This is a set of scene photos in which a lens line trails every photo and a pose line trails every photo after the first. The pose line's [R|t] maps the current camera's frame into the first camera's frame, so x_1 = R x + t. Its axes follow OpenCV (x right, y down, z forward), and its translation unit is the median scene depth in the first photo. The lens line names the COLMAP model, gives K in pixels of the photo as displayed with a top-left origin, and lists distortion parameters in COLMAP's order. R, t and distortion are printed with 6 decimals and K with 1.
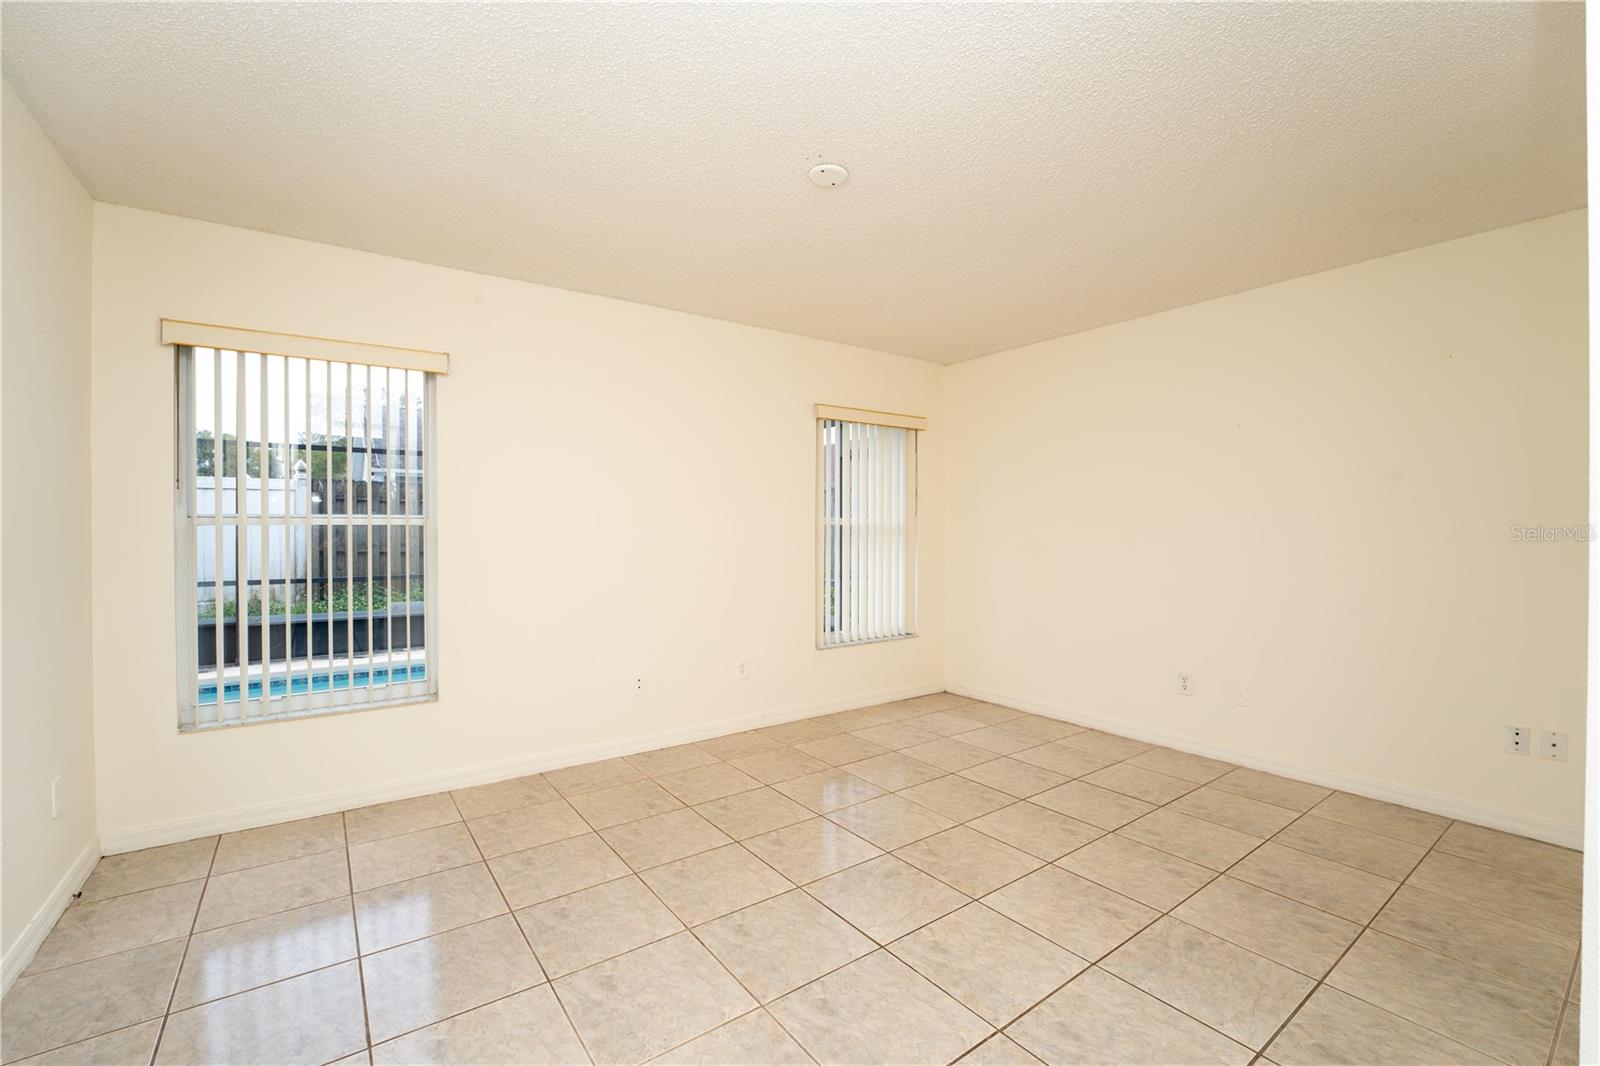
lens RADIAL K [[621.1, 0, 799.0], [0, 621.1, 533.5], [0, 0, 1]] dist [-0.011023, 0.000112]
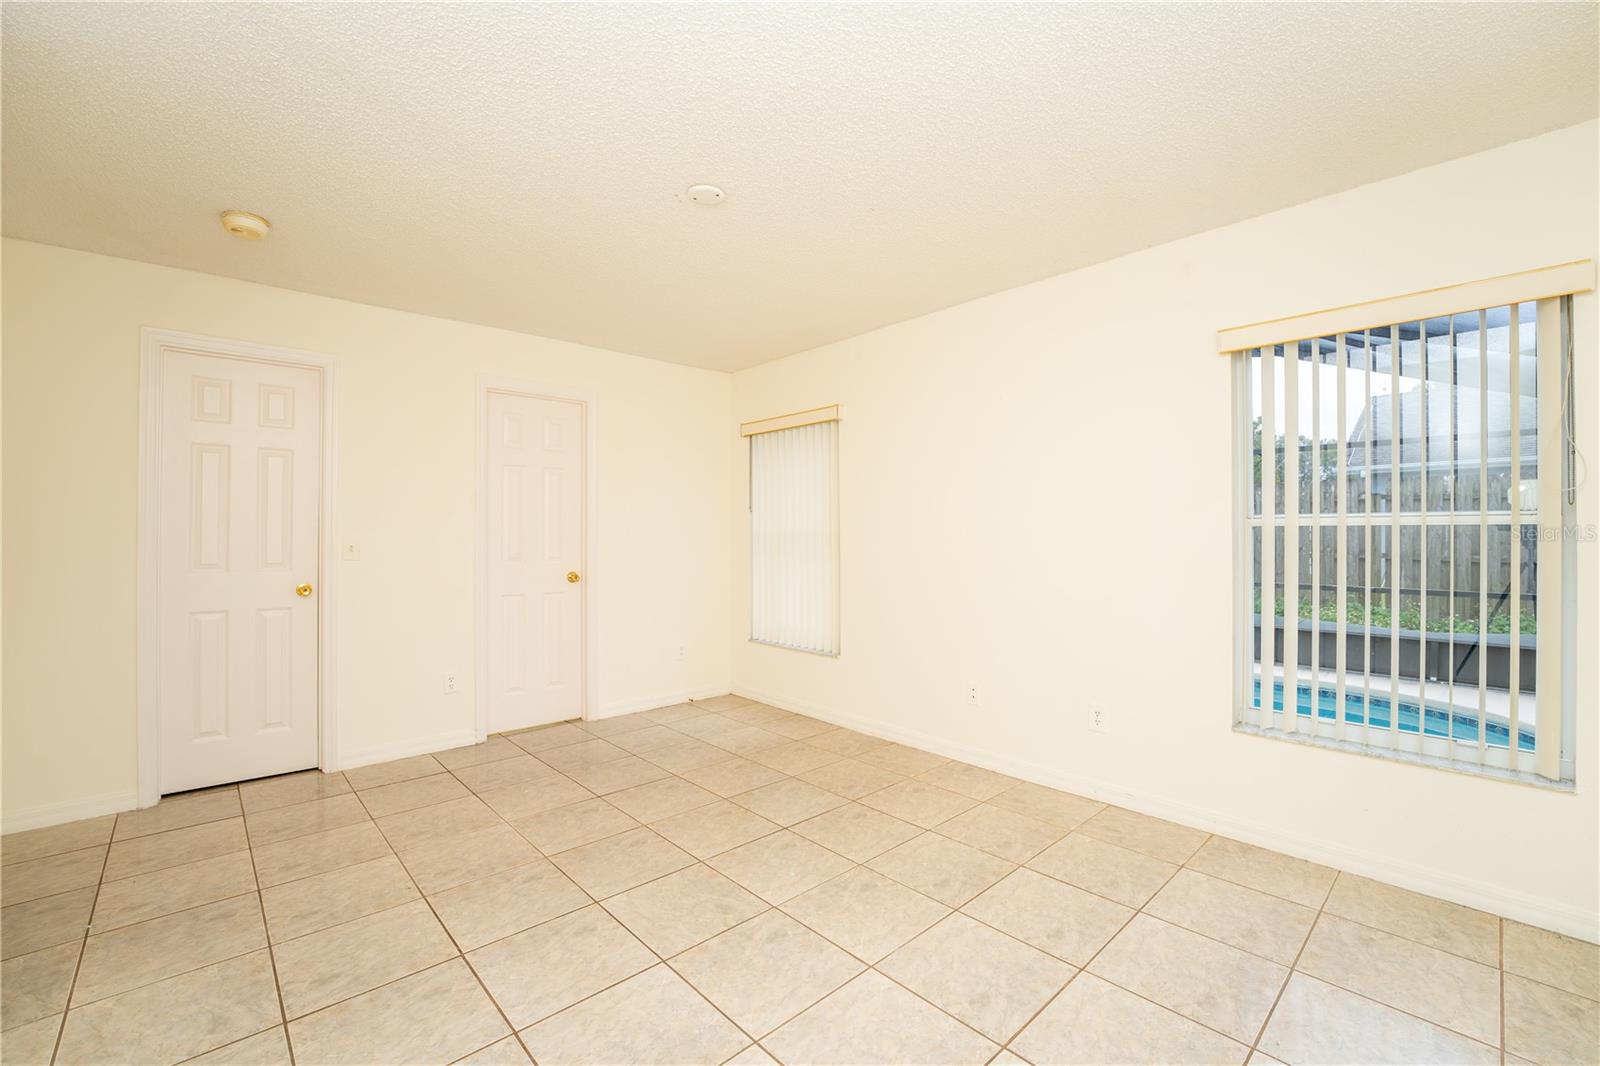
lens RADIAL K [[675.2, 0, 802.4], [0, 675.2, 534.2], [0, 0, 1]] dist [-0.027398, 0.005087]
pose [[0.156084, 0.000464, -0.987744, 0.599449], [-0.005662, 0.999984, -0.000425, 0.014396], [0.987727, 0.005659, 0.156085, 0.525944]]
